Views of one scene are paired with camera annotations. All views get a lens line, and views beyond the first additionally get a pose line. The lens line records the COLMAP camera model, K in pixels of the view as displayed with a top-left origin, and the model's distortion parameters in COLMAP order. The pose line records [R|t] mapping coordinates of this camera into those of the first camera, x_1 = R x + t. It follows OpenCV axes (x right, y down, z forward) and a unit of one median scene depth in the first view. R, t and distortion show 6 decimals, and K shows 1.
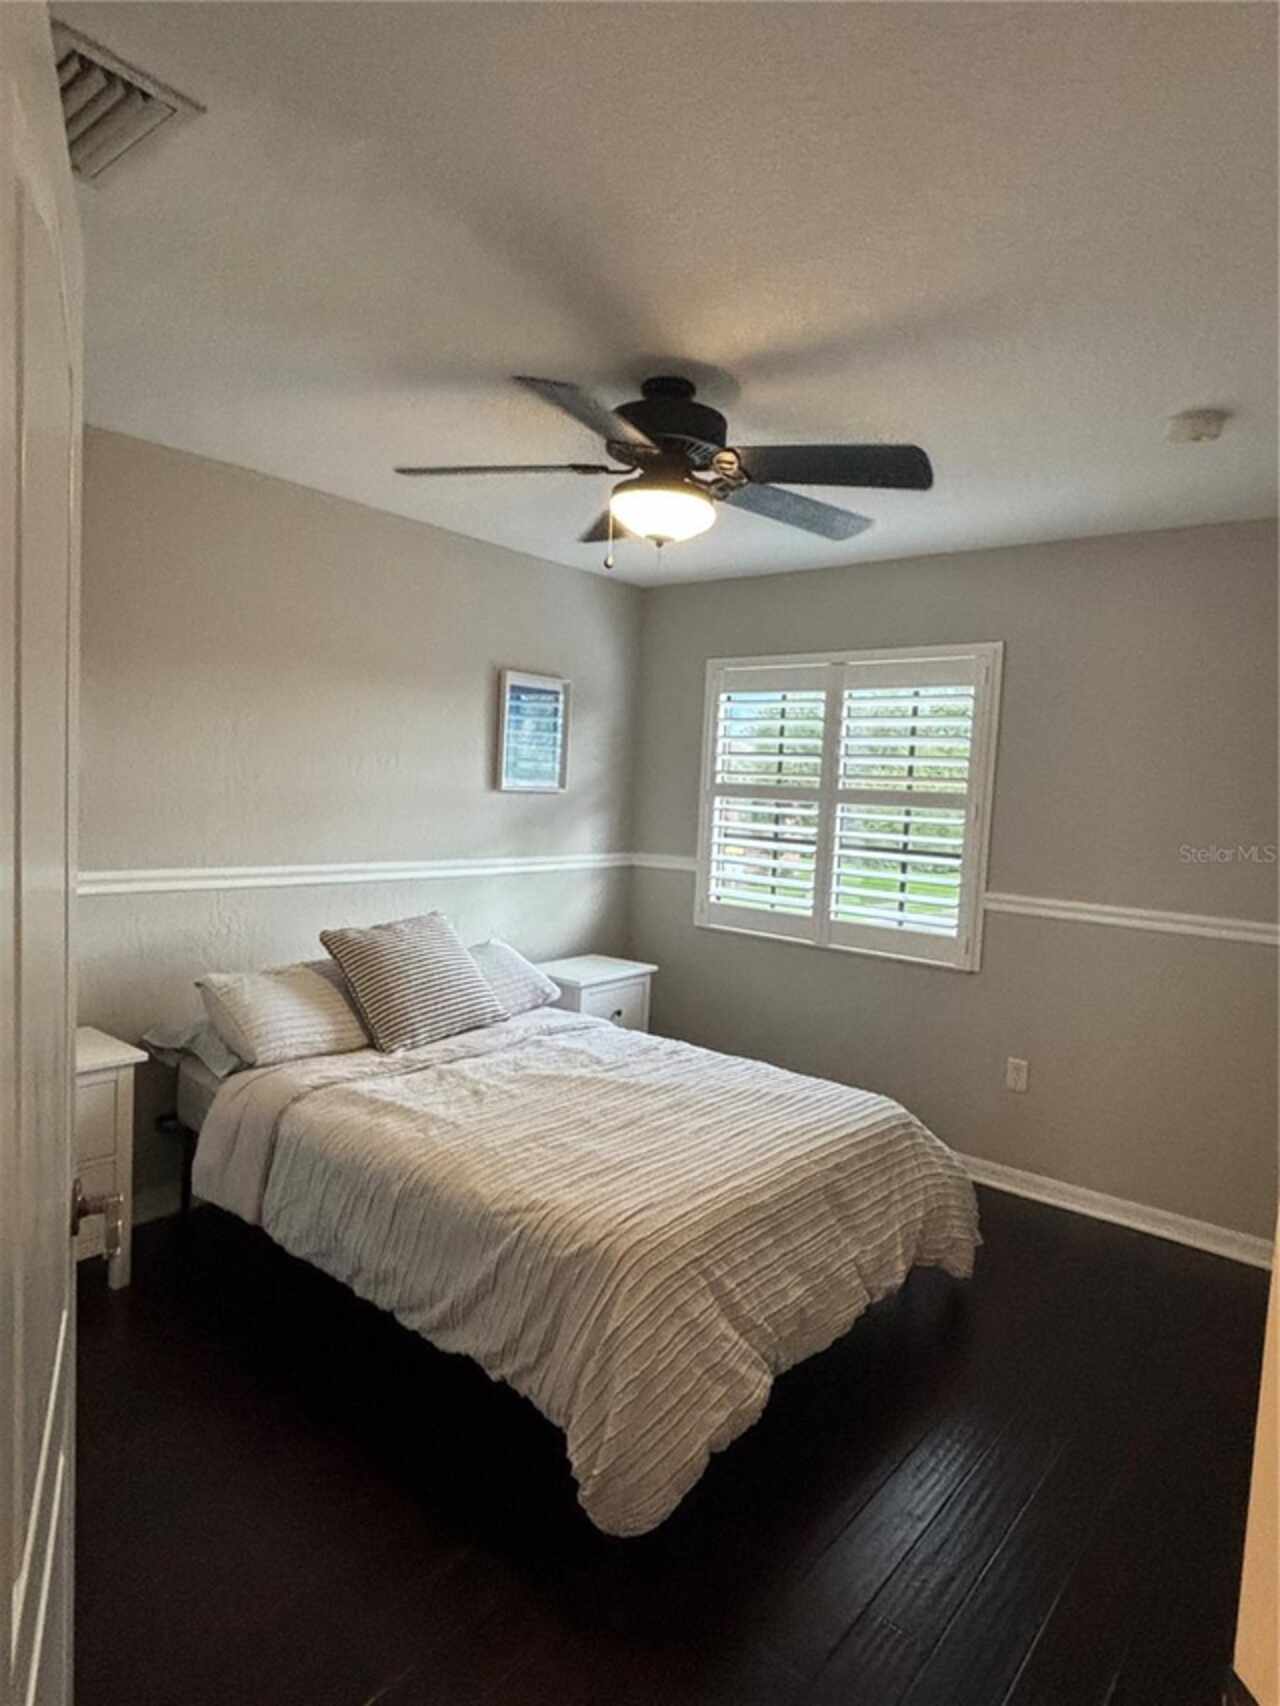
lens RADIAL K [[948.5, 0, 641.6], [0, 948.5, 852.9], [0, 0, 1]] dist [0.005420, 0.000117]
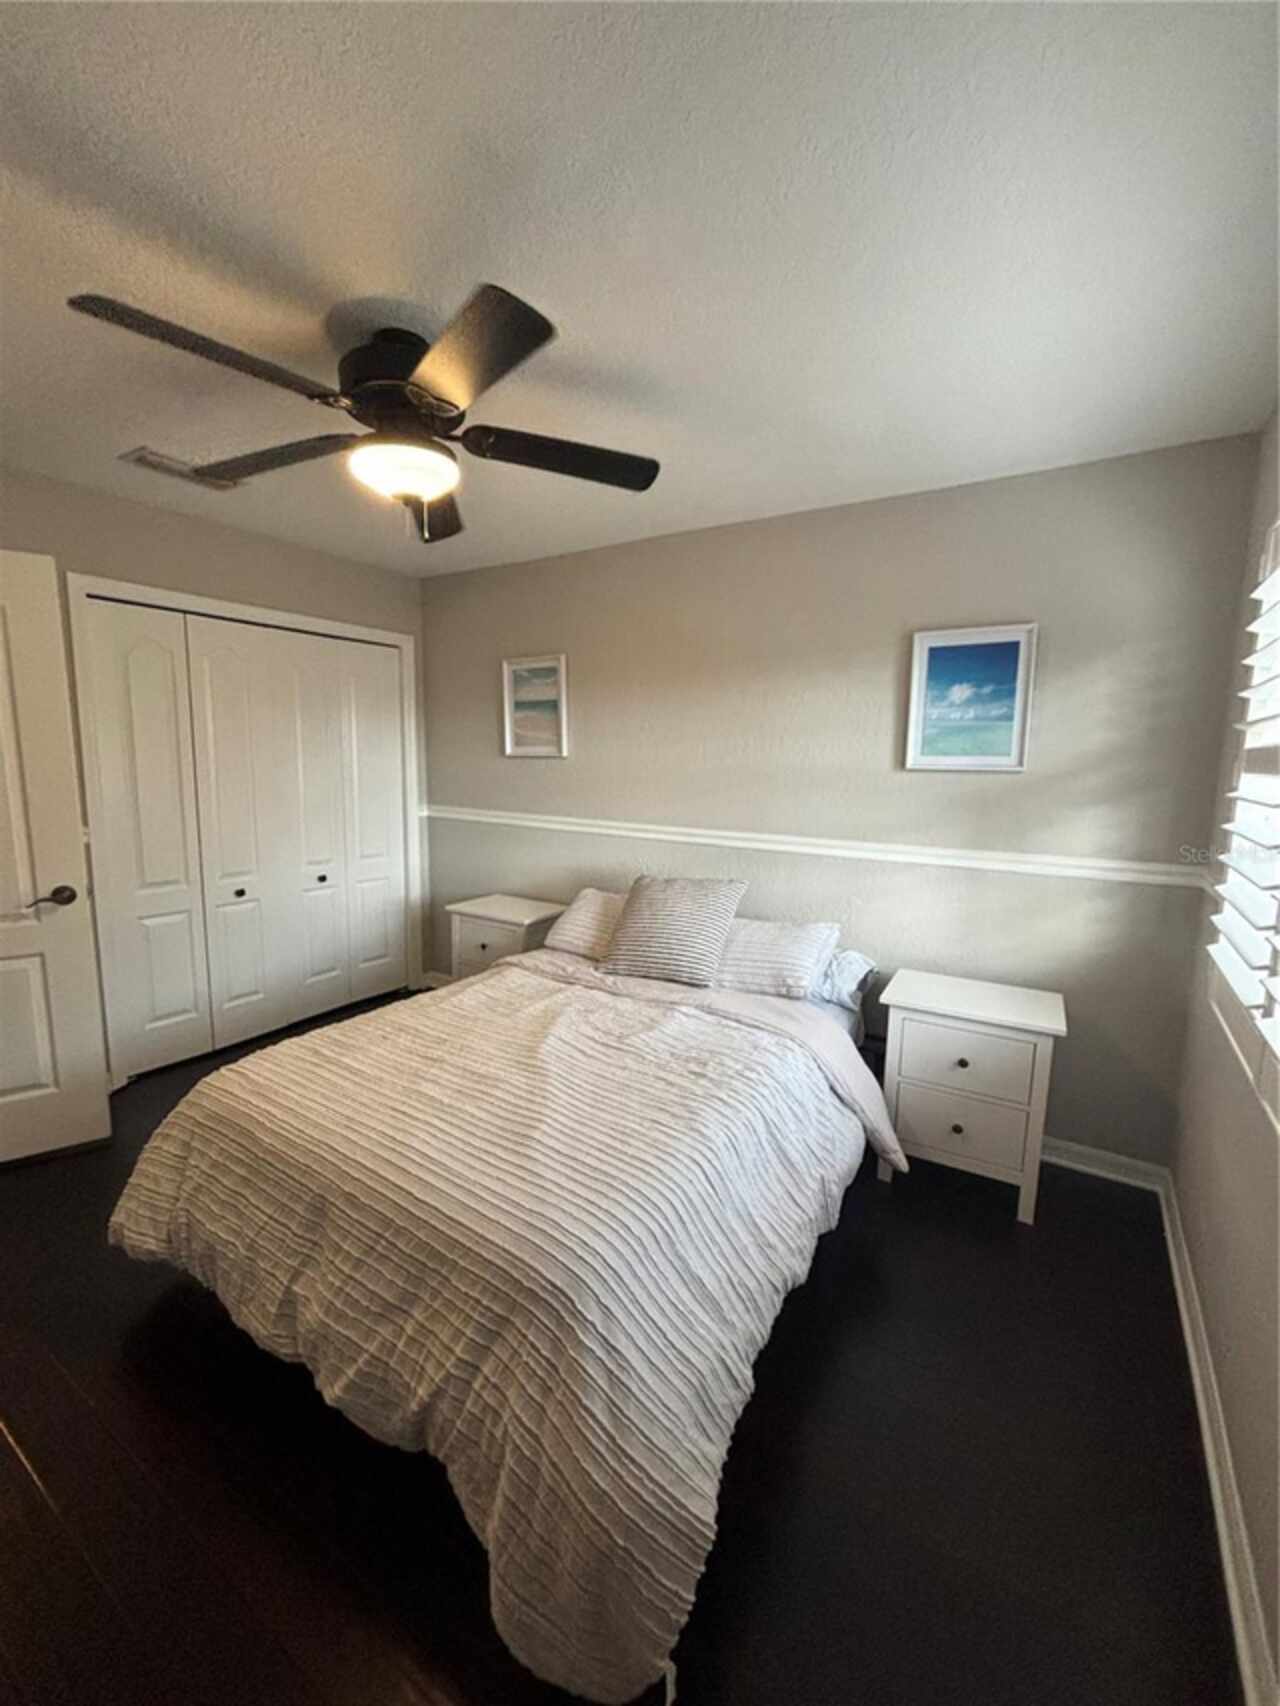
lens RADIAL K [[686.4, 0, 643.3], [0, 686.4, 849.2], [0, 0, 1]] dist [0.001268, 0.001042]
pose [[0.140058, 0.095501, -0.985527, 0.600453], [-0.081452, 0.993075, 0.084656, -0.032749], [0.986787, 0.068417, 0.146866, 0.852412]]
